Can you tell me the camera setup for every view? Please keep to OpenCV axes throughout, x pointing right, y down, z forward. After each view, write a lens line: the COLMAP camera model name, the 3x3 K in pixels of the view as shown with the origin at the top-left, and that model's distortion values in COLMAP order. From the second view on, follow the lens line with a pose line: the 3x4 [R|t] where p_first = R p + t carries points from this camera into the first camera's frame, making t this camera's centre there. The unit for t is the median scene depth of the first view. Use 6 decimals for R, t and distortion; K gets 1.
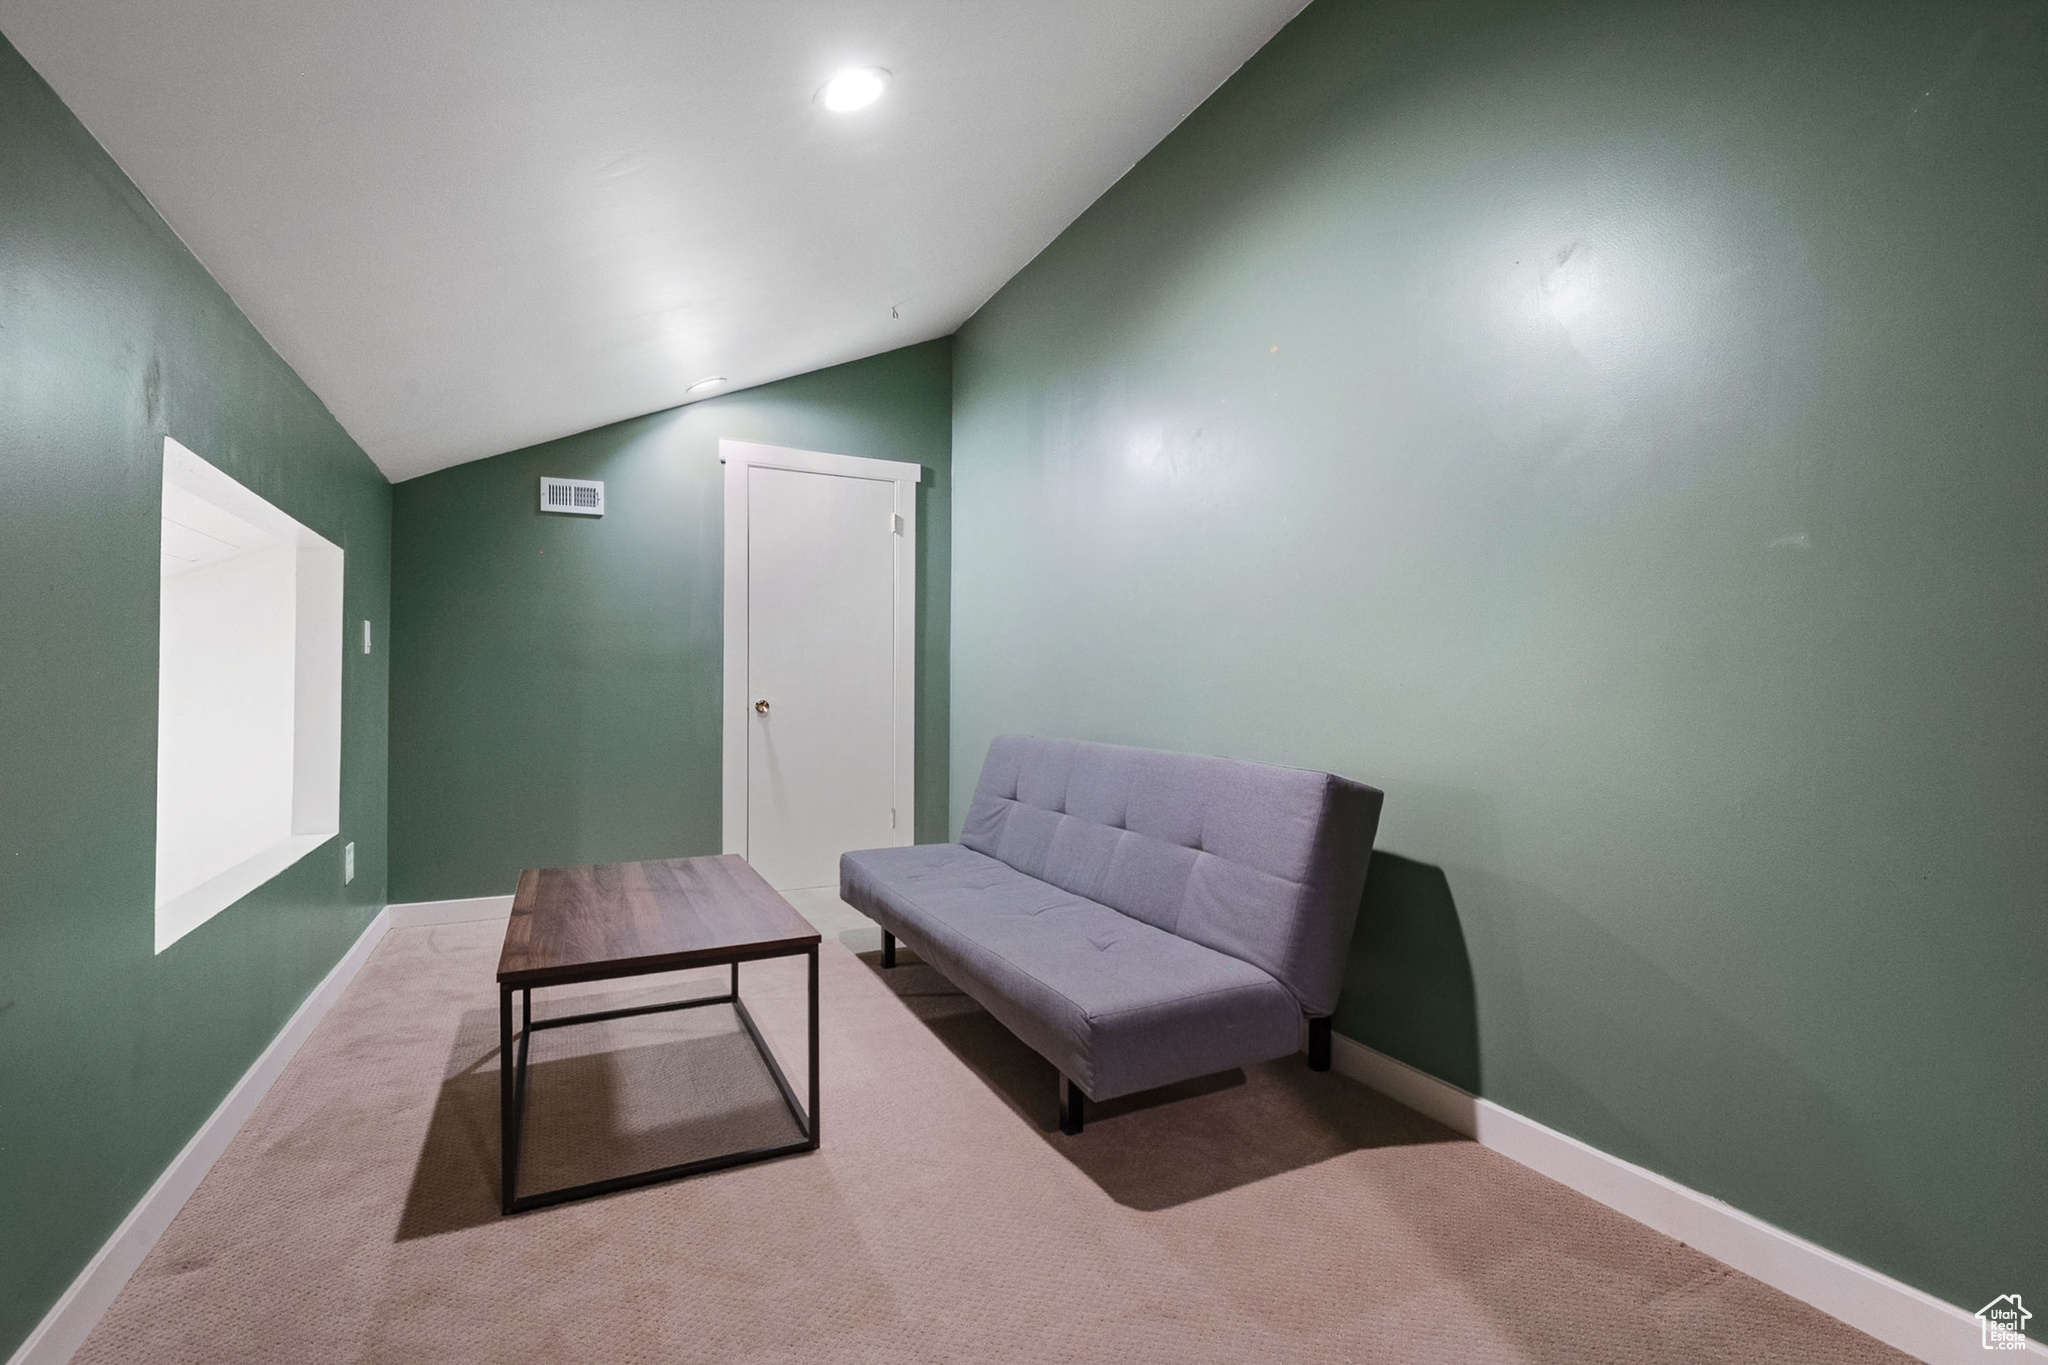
lens RADIAL K [[942.8, 0, 1038.3], [0, 942.8, 679.7], [0, 0, 1]] dist [-0.000794, -0.011476]
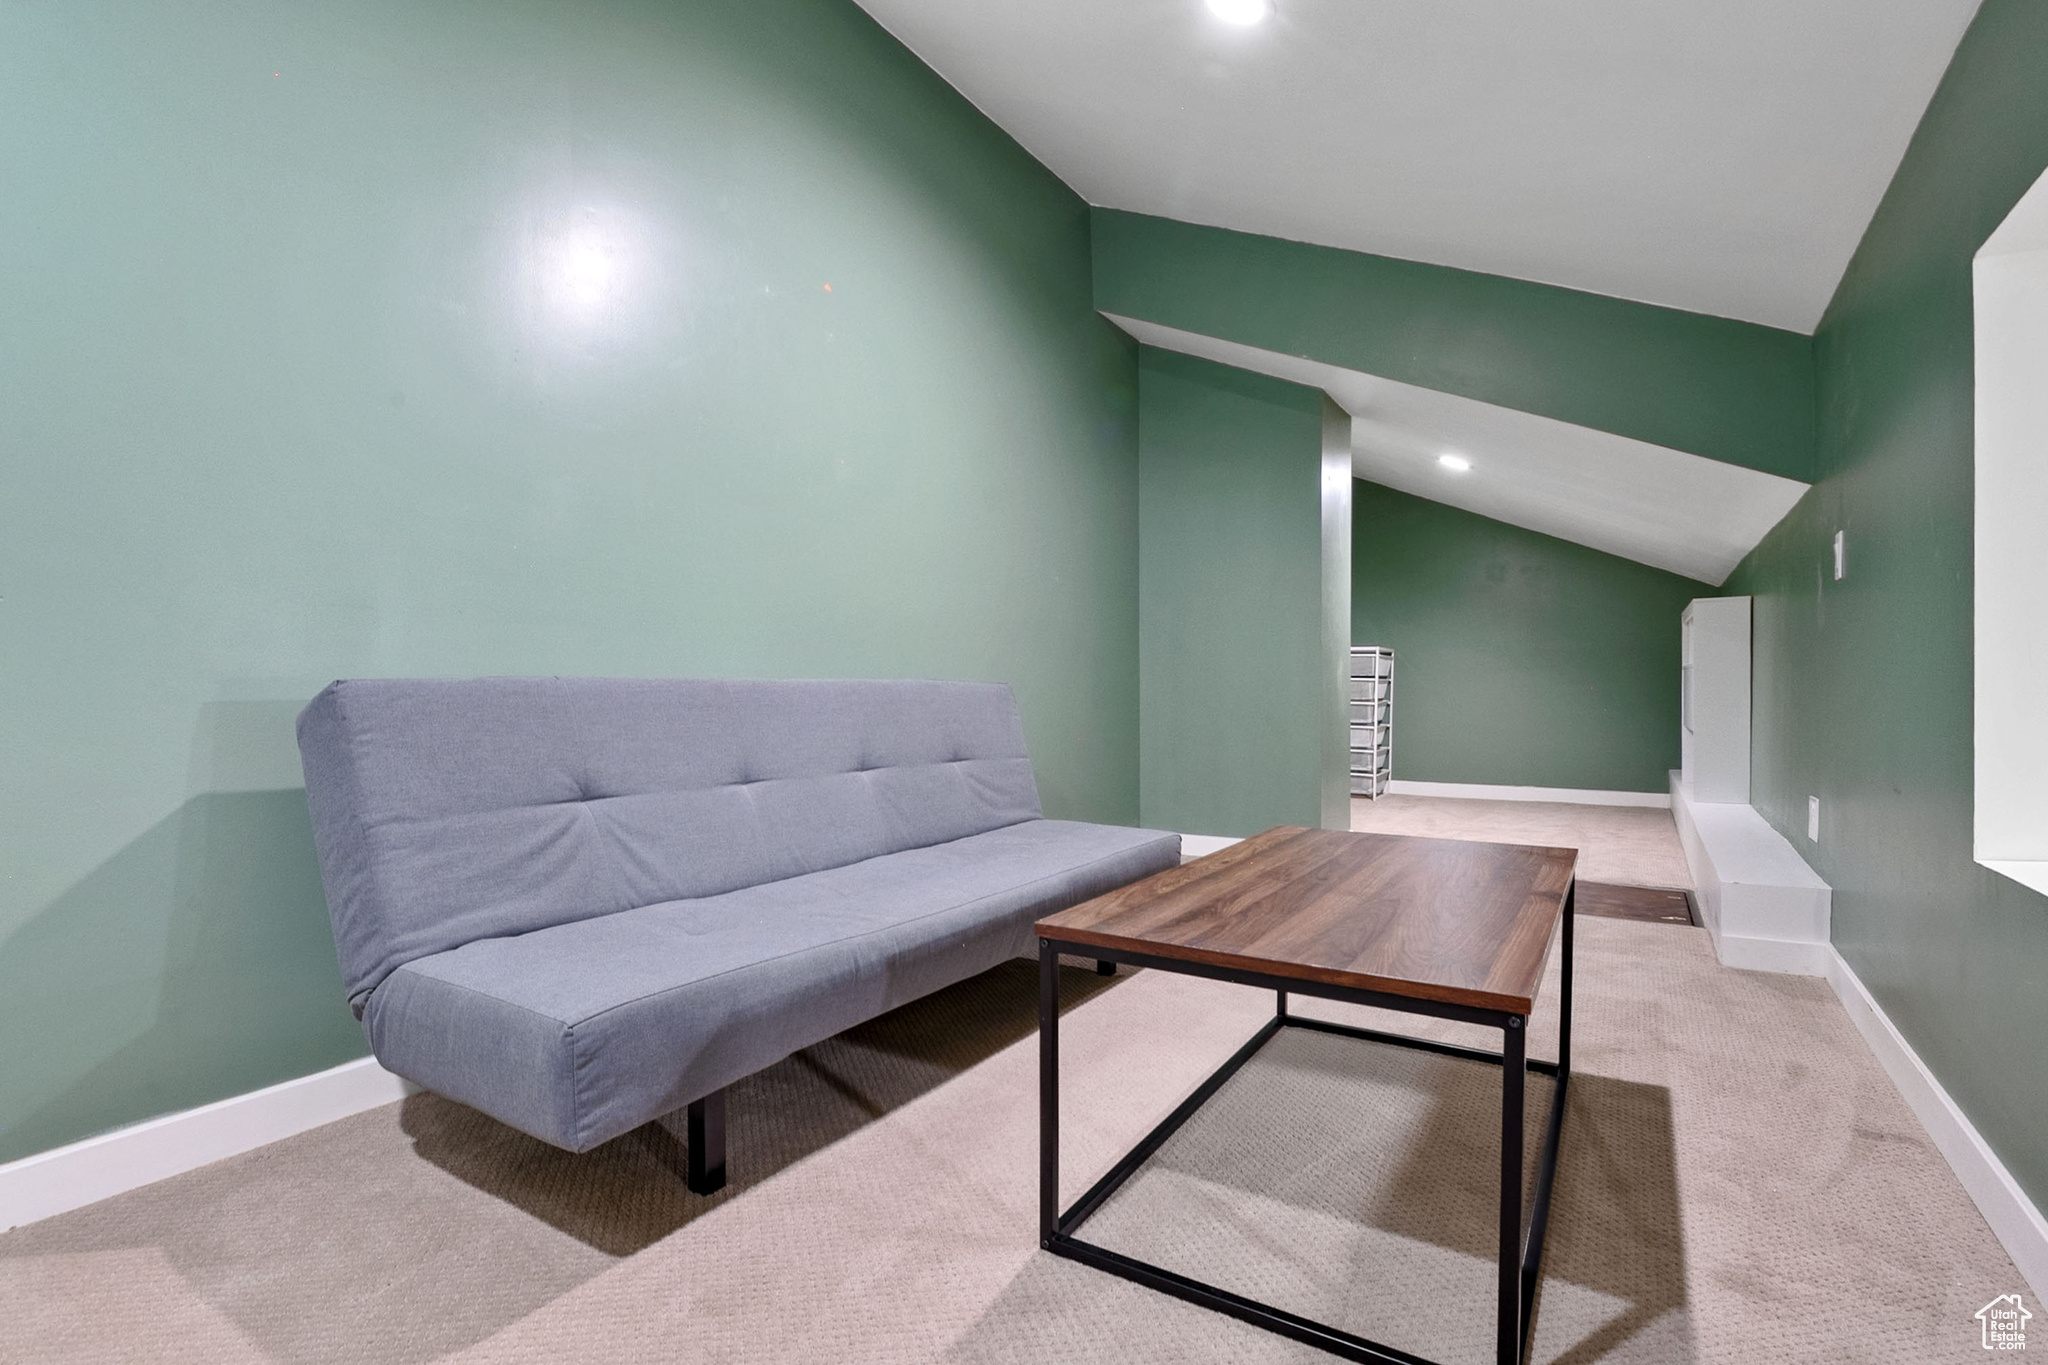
lens RADIAL K [[942.8, 0, 1038.3], [0, 942.8, 679.7], [0, 0, 1]] dist [-0.000794, -0.011476]
pose [[-0.527235, 0.013156, 0.849618, -0.835986], [0.002743, 0.999901, -0.013780, 0.095808], [-0.849715, -0.004935, -0.527219, 1.482777]]
